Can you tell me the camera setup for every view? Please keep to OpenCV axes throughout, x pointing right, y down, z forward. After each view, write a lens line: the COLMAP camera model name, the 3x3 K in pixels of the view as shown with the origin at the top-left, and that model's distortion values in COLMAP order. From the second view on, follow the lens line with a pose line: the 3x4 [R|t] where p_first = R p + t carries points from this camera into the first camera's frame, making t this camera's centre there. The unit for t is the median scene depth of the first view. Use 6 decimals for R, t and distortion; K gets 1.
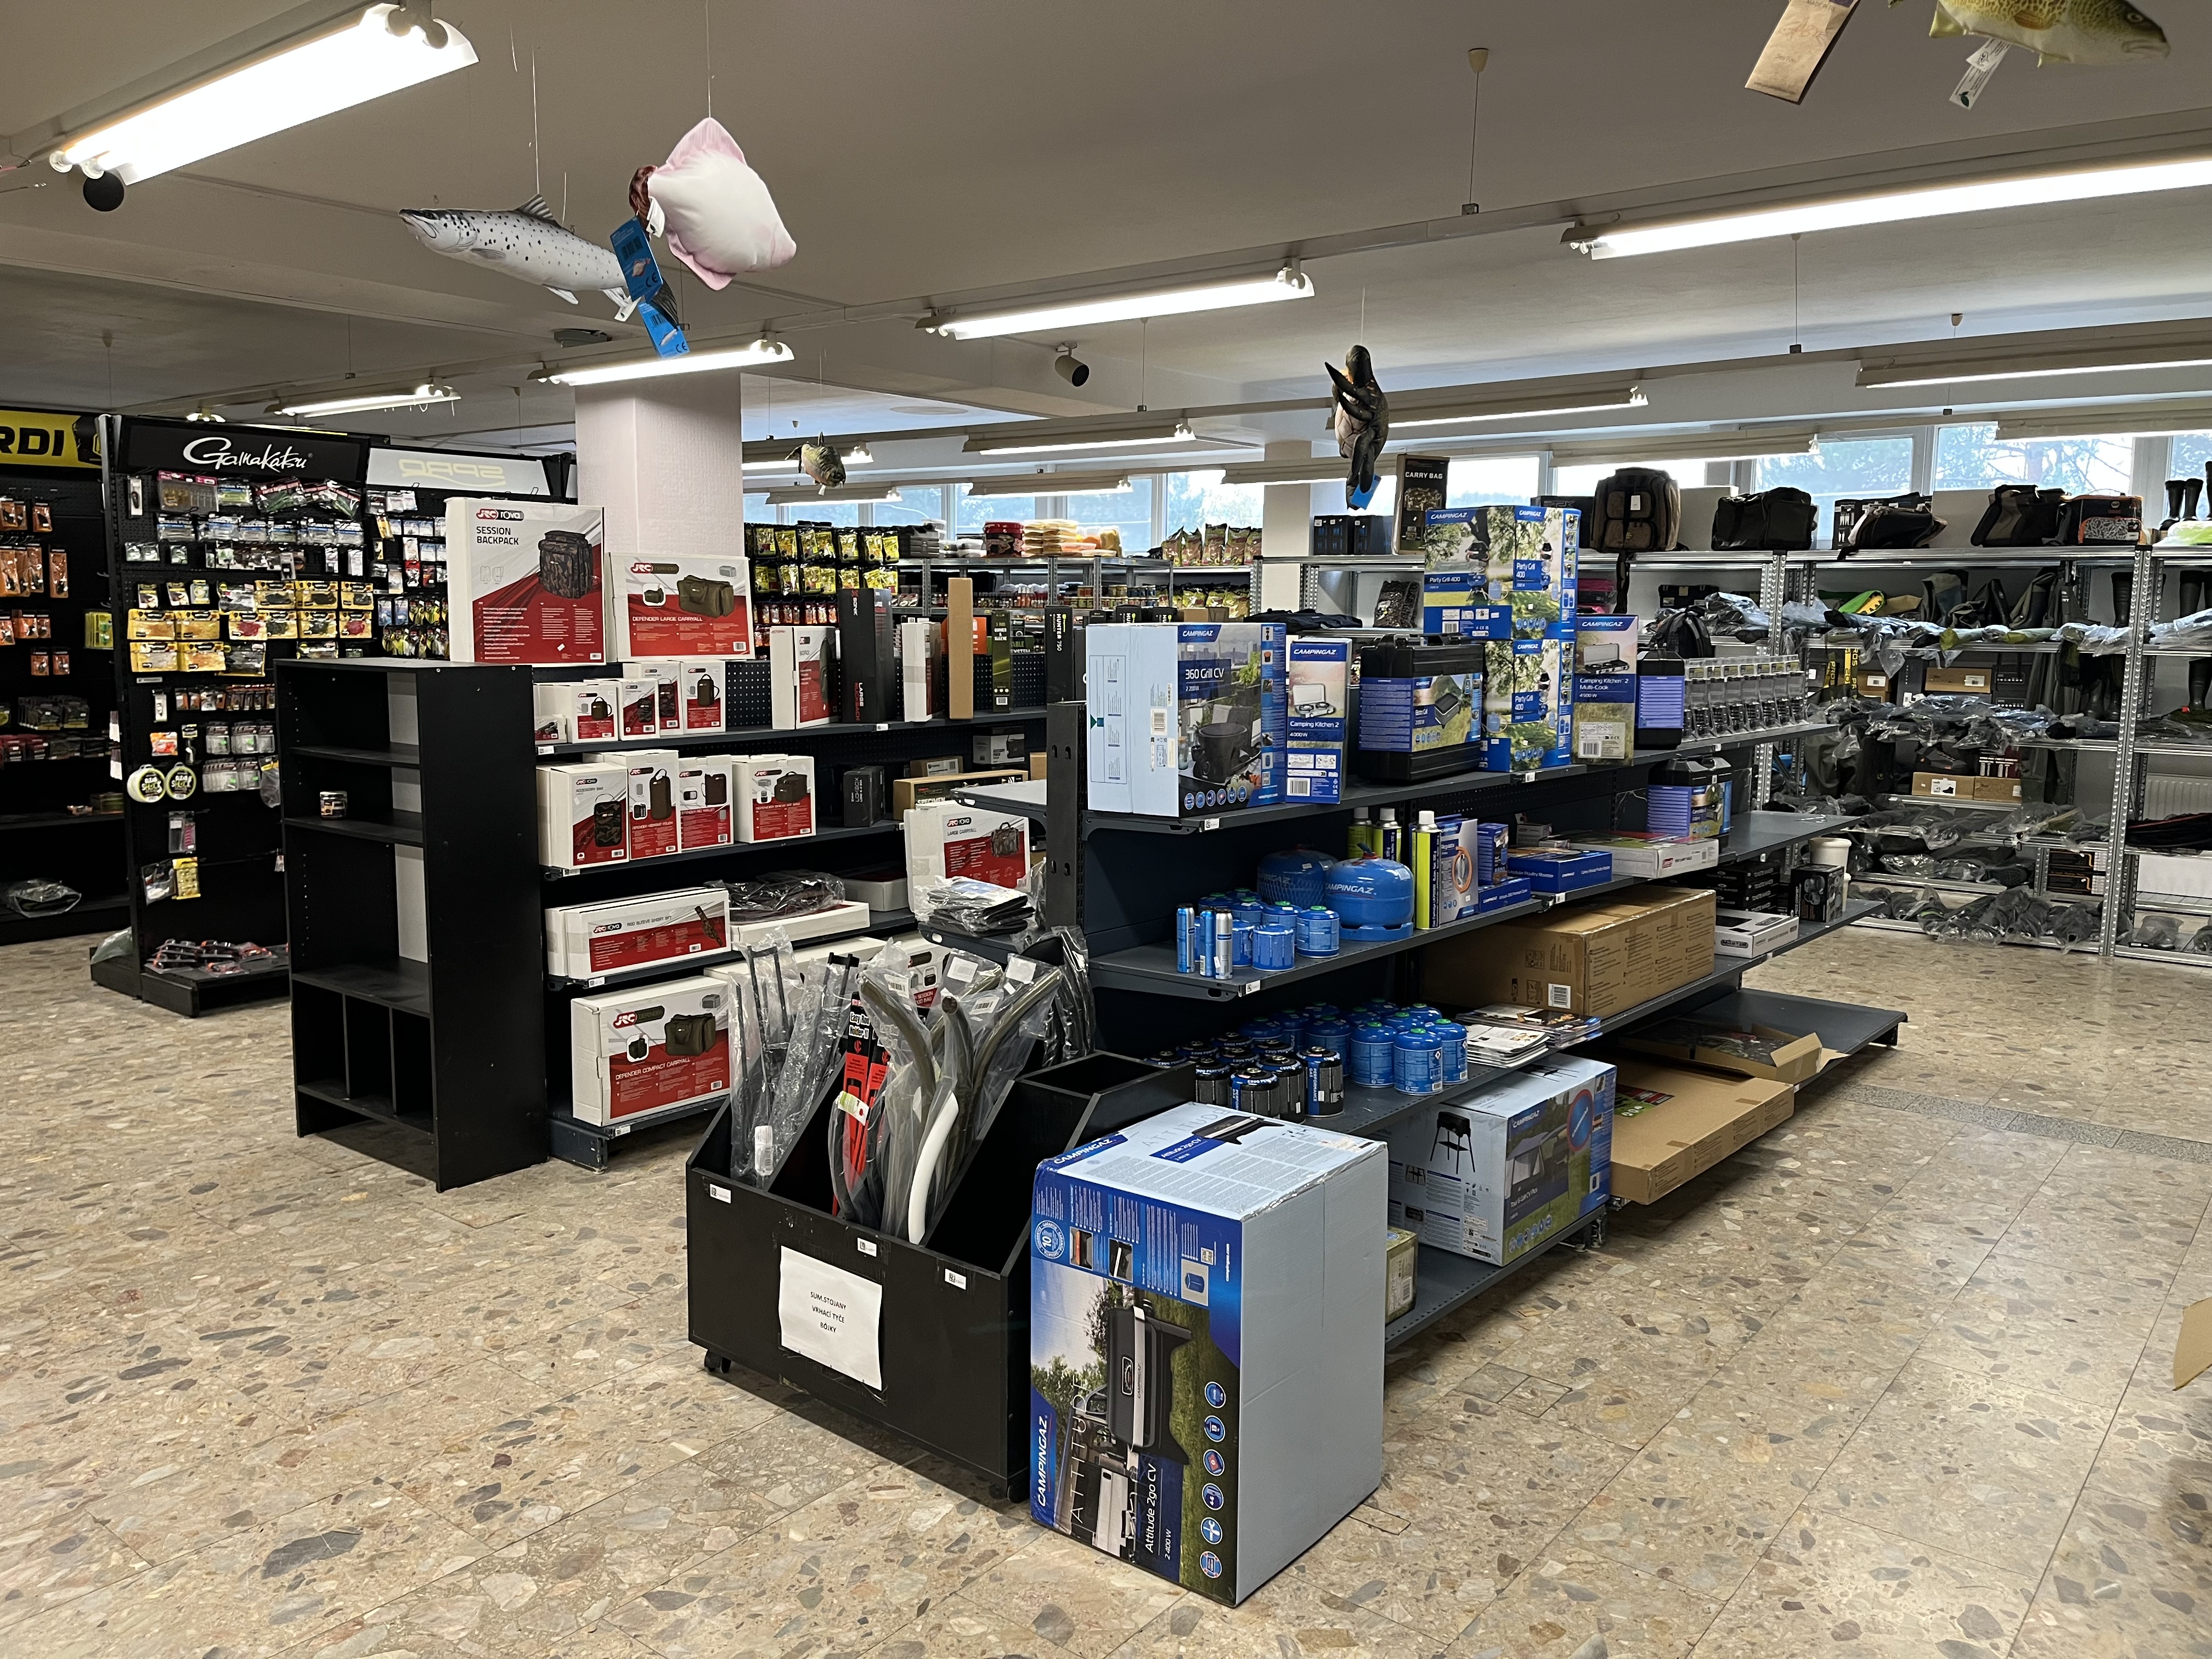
lens RADIAL K [[1694.5, 0, 1110.5], [0, 1694.5, 837.9], [0, 0, 1]] dist [0.082479, -0.105839]
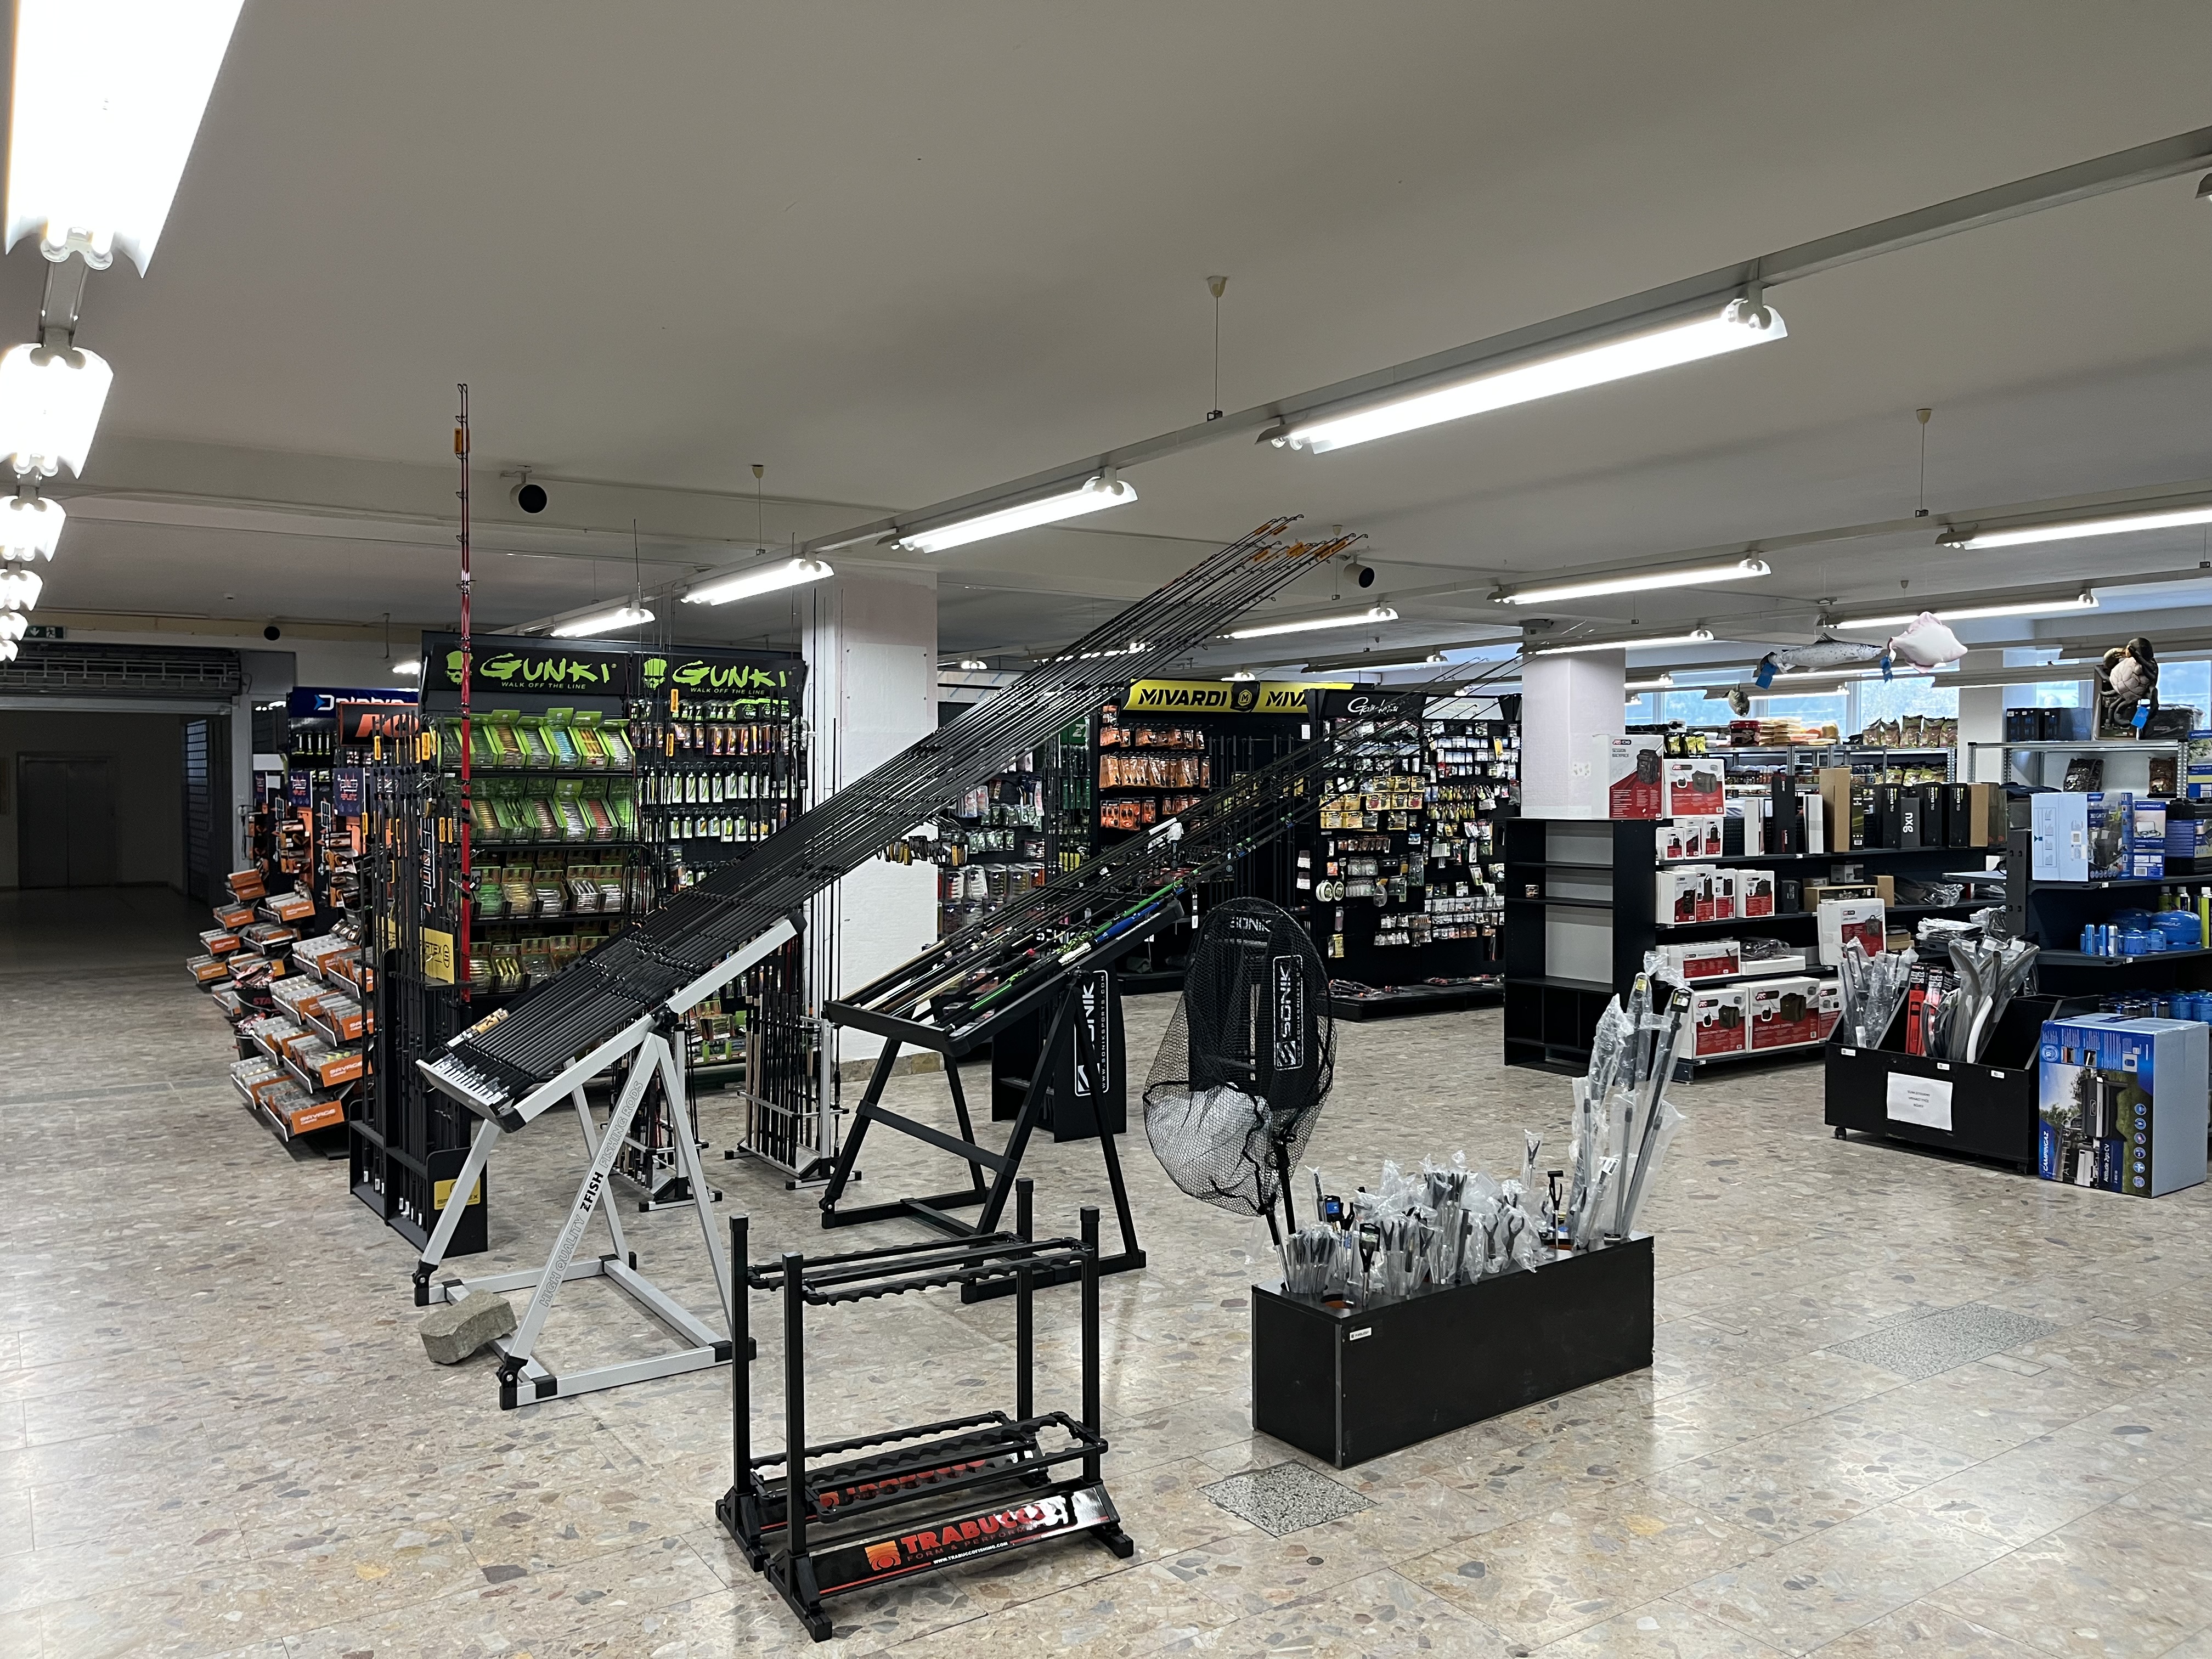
lens RADIAL K [[1694.5, 0, 1110.5], [0, 1694.5, 837.9], [0, 0, 1]] dist [0.082479, -0.105839]
pose [[0.954168, -0.002002, -0.299264, -0.330220], [-0.028648, 0.994774, -0.097997, 0.123101], [0.297896, 0.102079, 0.949125, -0.984588]]
